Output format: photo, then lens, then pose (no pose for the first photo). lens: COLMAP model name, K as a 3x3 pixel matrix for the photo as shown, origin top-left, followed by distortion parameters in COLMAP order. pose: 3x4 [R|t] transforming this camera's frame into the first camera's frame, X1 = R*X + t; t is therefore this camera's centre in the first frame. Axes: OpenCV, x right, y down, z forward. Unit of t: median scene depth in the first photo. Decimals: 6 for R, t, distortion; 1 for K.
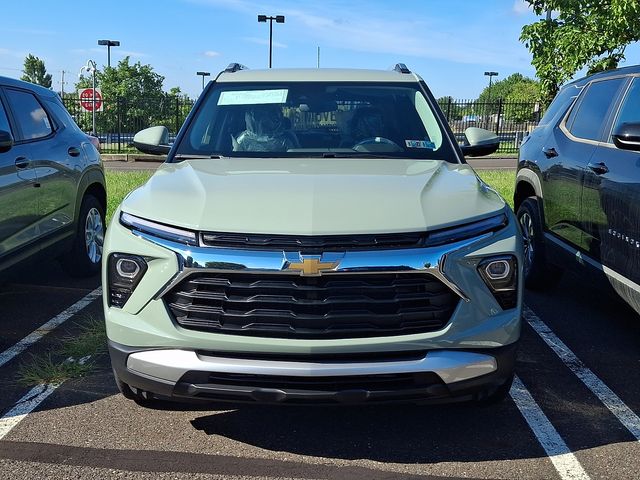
lens RADIAL K [[800.1, 0, 317.4], [0, 800.1, 236.4], [0, 0, 1]] dist [0.084964, 0.000000]
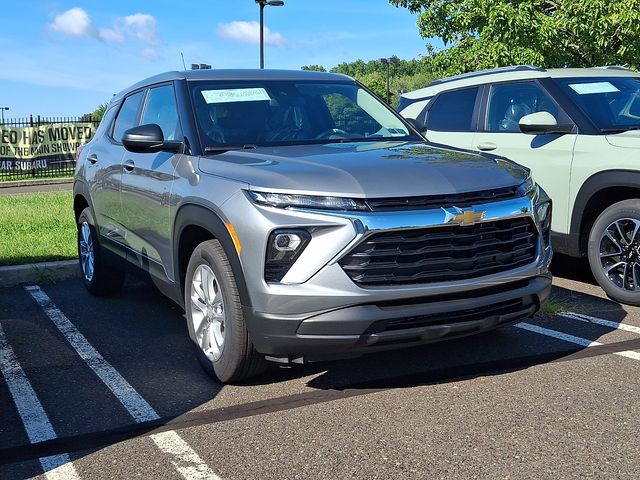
lens RADIAL K [[800.1, 0, 336.8], [0, 800.1, 236.1], [0, 0, 1]] dist [0.084964, 0.000000]
pose [[0.869666, -0.100056, 0.483394, -0.727318], [0.115025, 0.993362, -0.001327, 0.042488], [-0.480052, 0.056756, 0.875402, 0.030620]]
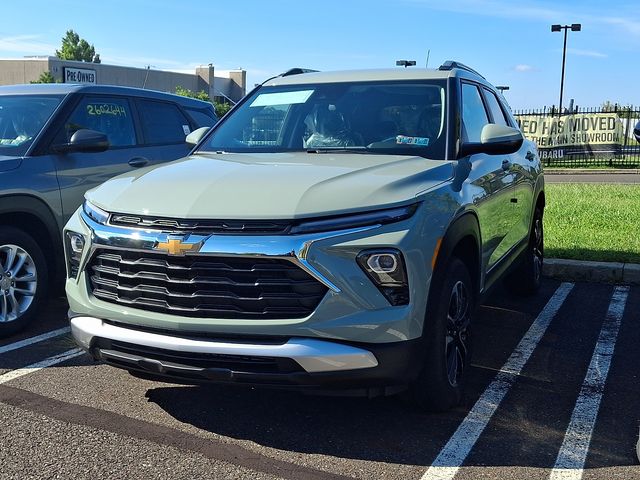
lens RADIAL K [[800.1, 0, 312.1], [0, 800.1, 223.8], [0, 0, 1]] dist [0.084964, 0.000000]
pose [[0.914863, 0.035257, -0.402223, 0.556347], [-0.050040, 0.998401, -0.026300, 0.024789], [0.400652, 0.044188, 0.915164, 0.083534]]
